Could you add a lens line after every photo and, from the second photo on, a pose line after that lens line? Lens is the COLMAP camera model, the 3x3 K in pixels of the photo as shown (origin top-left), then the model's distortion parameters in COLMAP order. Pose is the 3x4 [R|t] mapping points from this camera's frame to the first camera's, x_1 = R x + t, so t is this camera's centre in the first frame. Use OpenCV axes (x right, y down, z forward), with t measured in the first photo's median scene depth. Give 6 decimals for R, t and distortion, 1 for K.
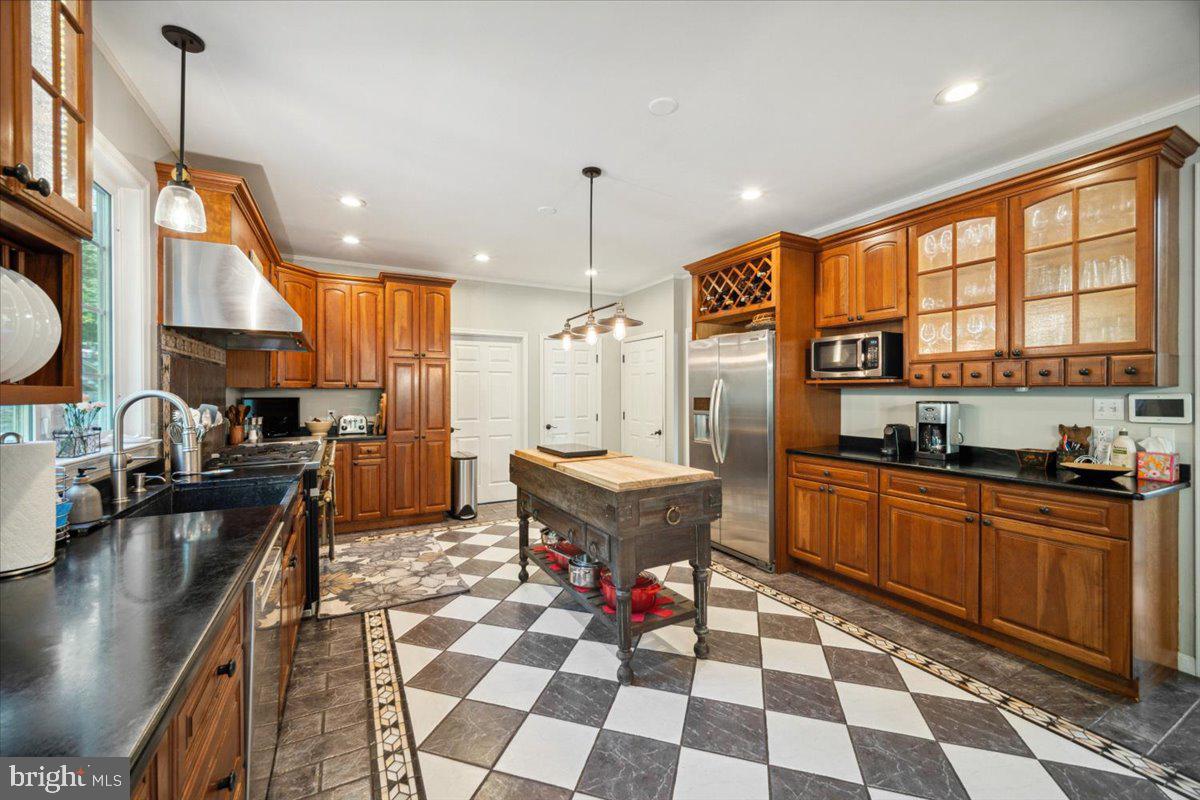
lens RADIAL K [[479.5, 0, 593.9], [0, 479.5, 390.0], [0, 0, 1]] dist [0.056467, -0.000056]
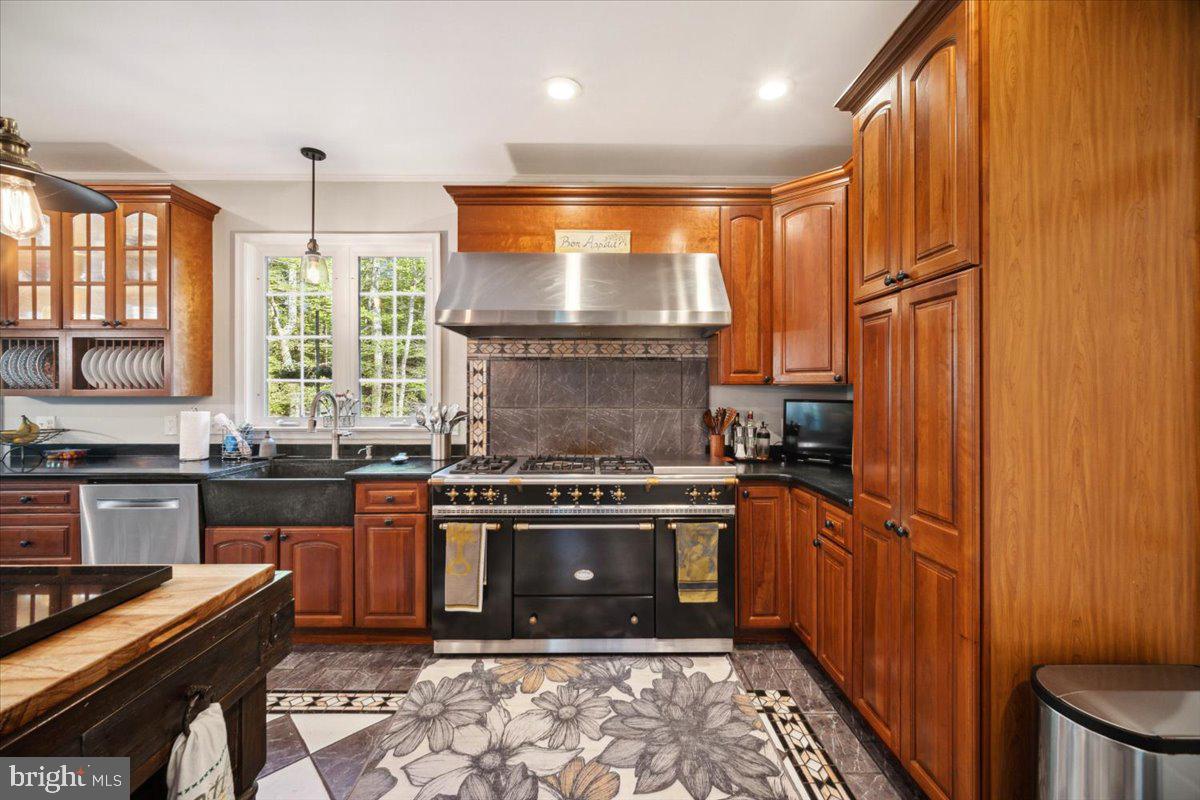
lens RADIAL K [[489.2, 0, 616.3], [0, 489.2, 388.4], [0, 0, 1]] dist [-0.000690, -0.000269]
pose [[-0.457993, 0.004301, -0.888945, 0.032400], [0.006397, 0.999978, 0.001543, -0.002854], [0.888933, -0.004980, -0.458010, 1.341500]]
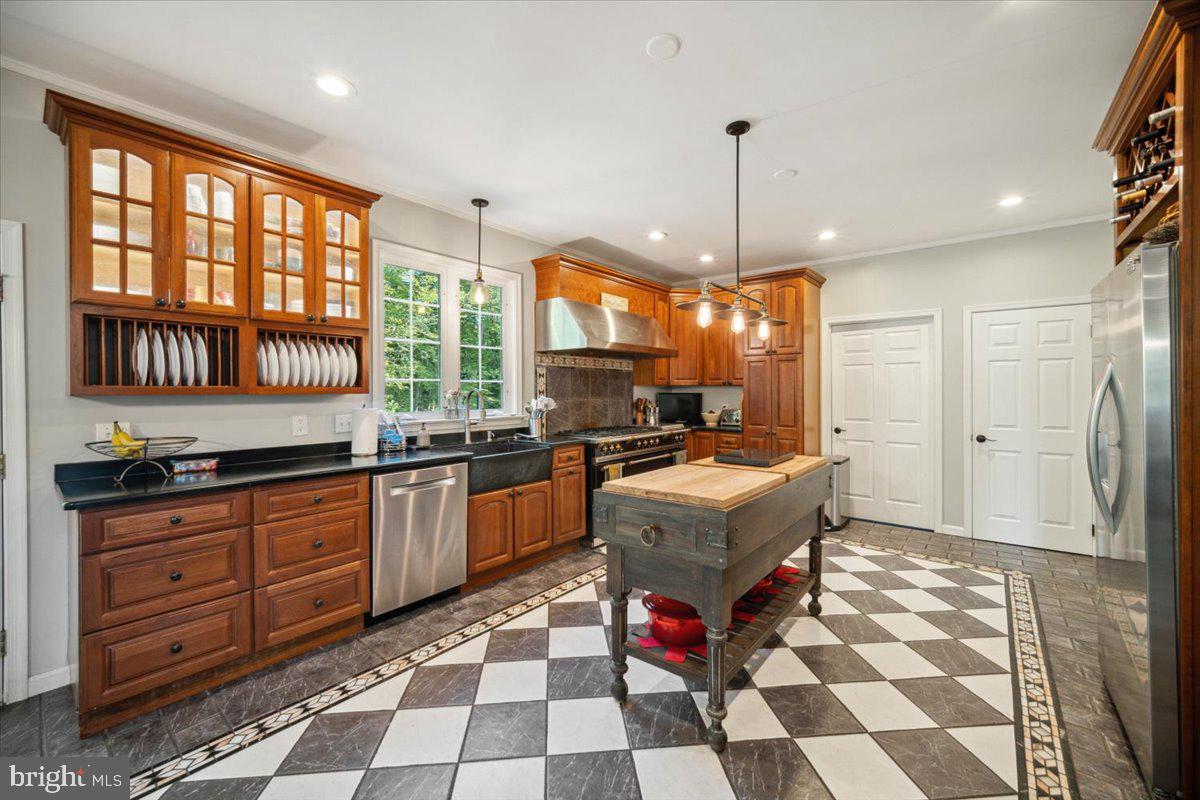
lens RADIAL K [[481.4, 0, 599.9], [0, 481.4, 390.2], [0, 0, 1]] dist [0.000303, -0.000132]
pose [[0.398749, 0.004131, -0.917051, 0.563754], [0.006430, 0.999953, 0.007300, -0.003010], [0.917037, -0.008808, 0.398704, 0.375004]]
